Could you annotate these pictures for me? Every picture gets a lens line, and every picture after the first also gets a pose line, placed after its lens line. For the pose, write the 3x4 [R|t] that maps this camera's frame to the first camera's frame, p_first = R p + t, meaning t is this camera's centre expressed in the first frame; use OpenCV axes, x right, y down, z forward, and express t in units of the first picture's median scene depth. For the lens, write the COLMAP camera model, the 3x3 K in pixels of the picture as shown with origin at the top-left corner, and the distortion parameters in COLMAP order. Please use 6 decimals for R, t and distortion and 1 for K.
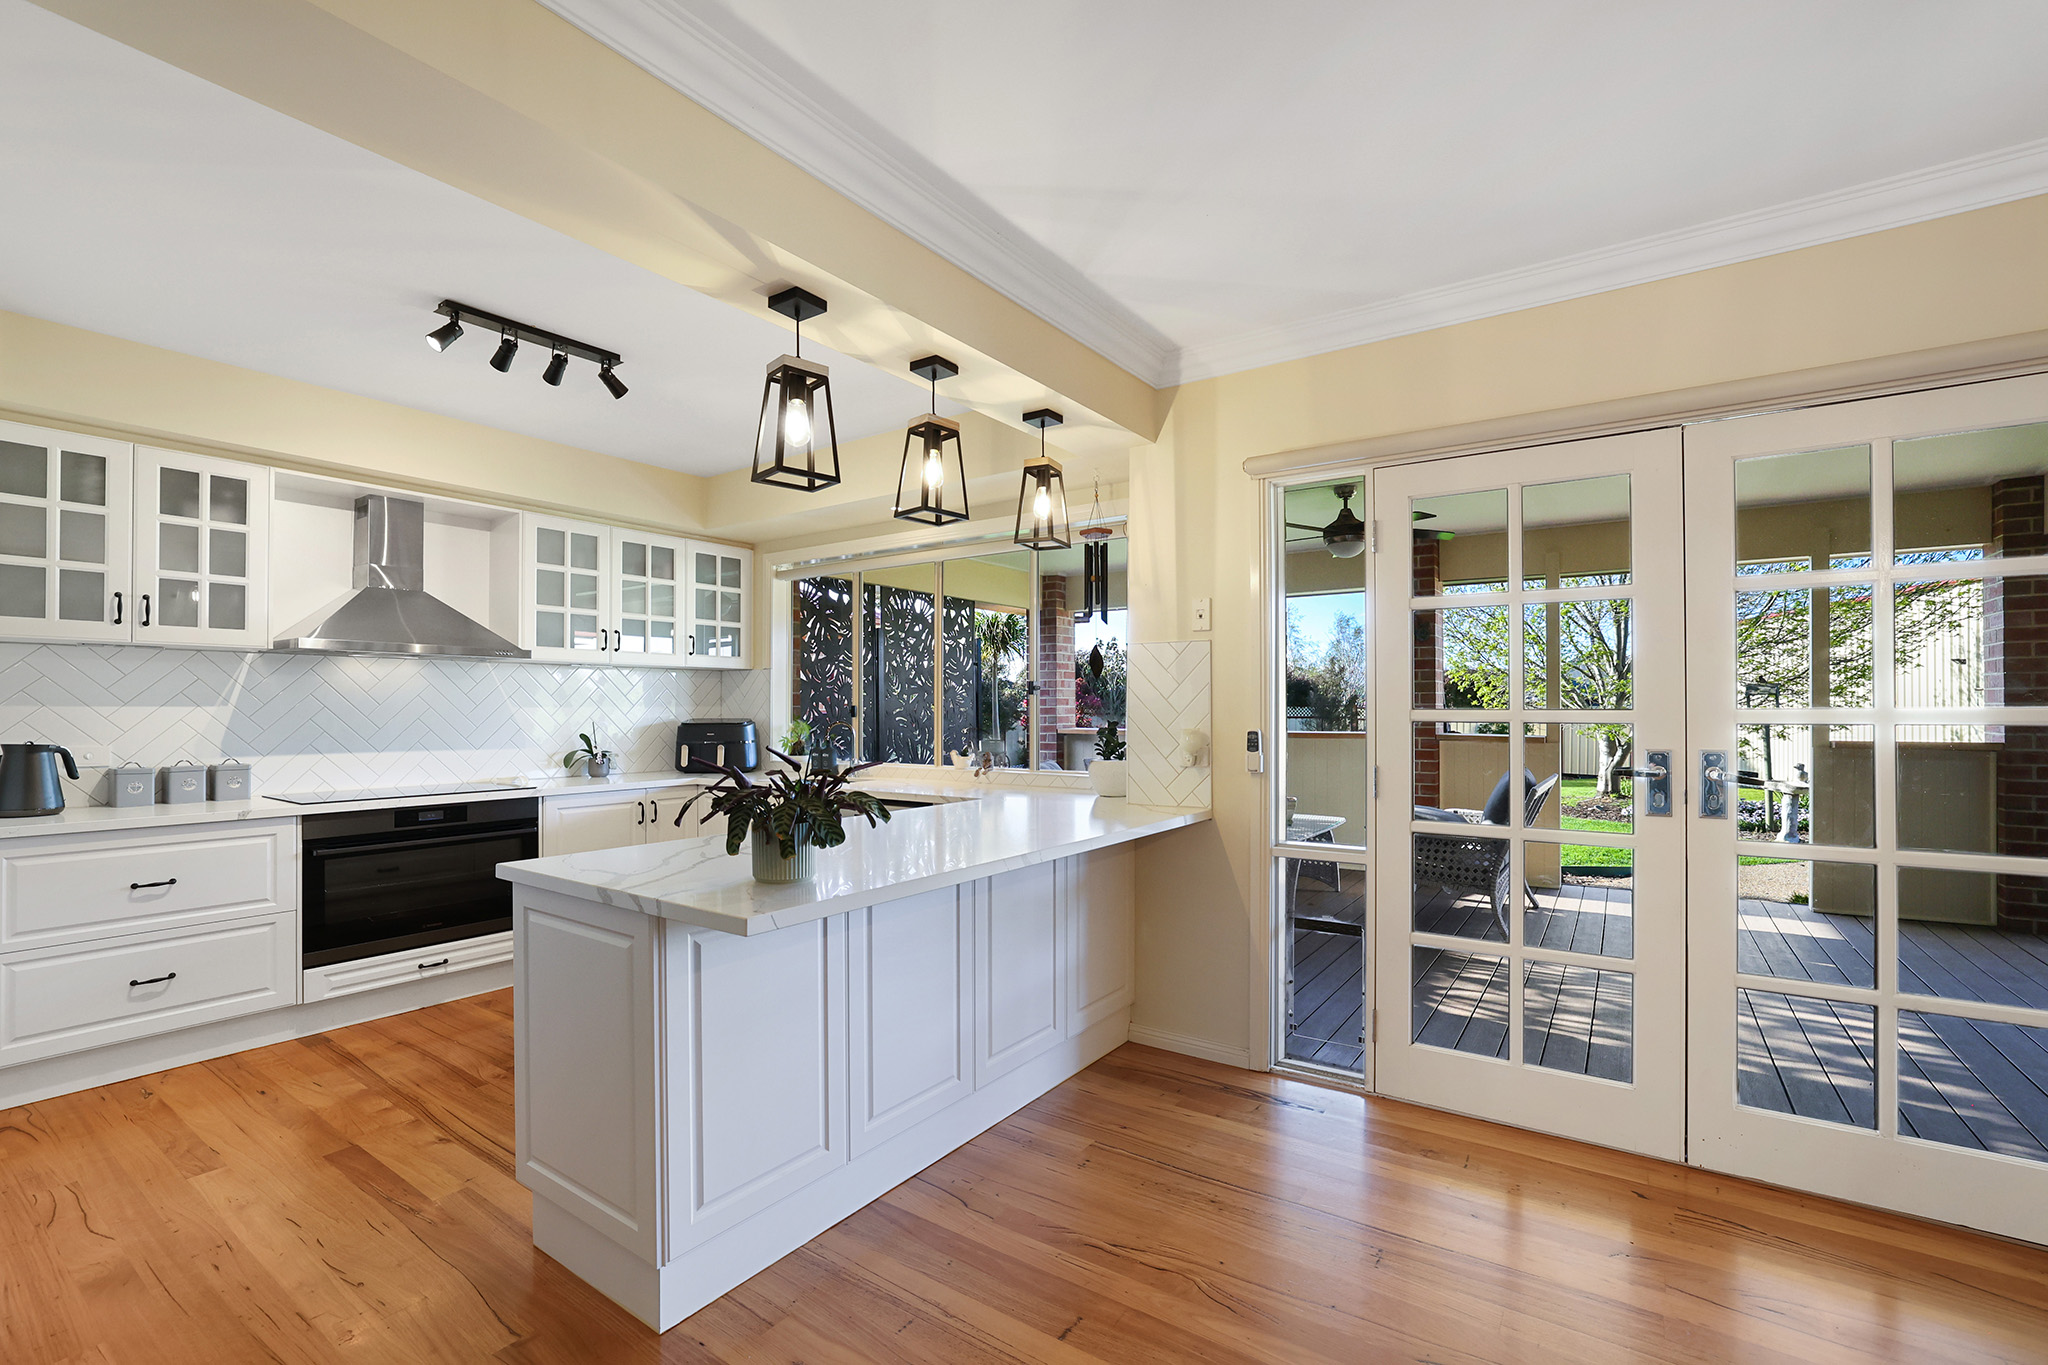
lens RADIAL K [[881.3, 0, 1007.5], [0, 881.3, 696.0], [0, 0, 1]] dist [-0.018294, 0.000067]
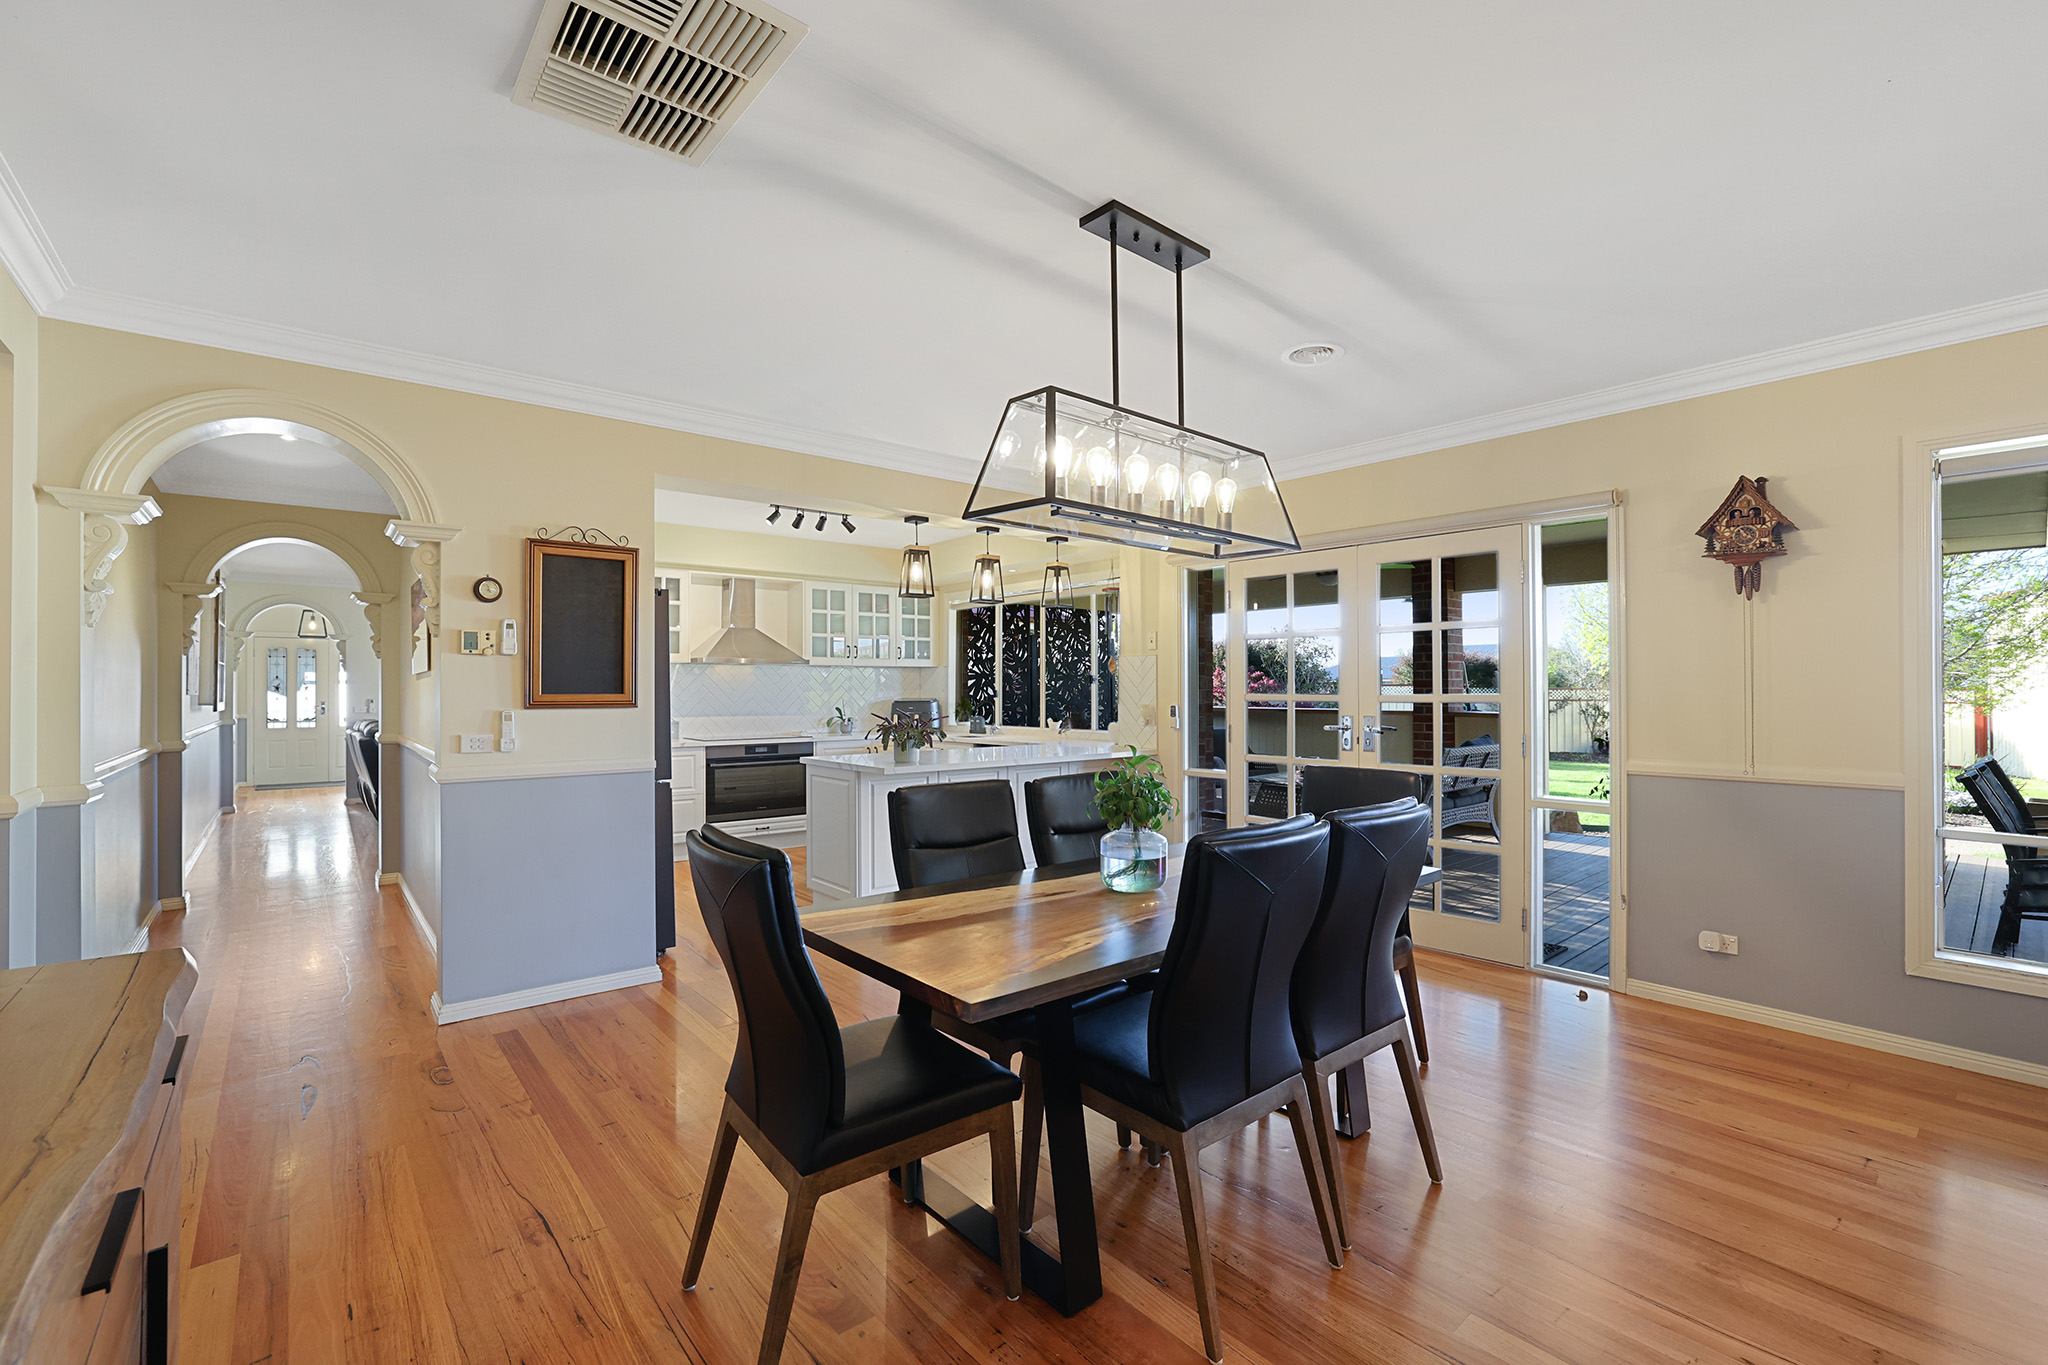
lens RADIAL K [[881.3, 0, 1034.8], [0, 881.3, 682.1], [0, 0, 1]] dist [-0.018294, 0.000067]
pose [[0.971592, -0.001705, -0.236655, 0.339858], [0.003210, 0.999977, 0.005976, -0.016255], [0.236639, -0.006566, 0.971575, -0.659827]]
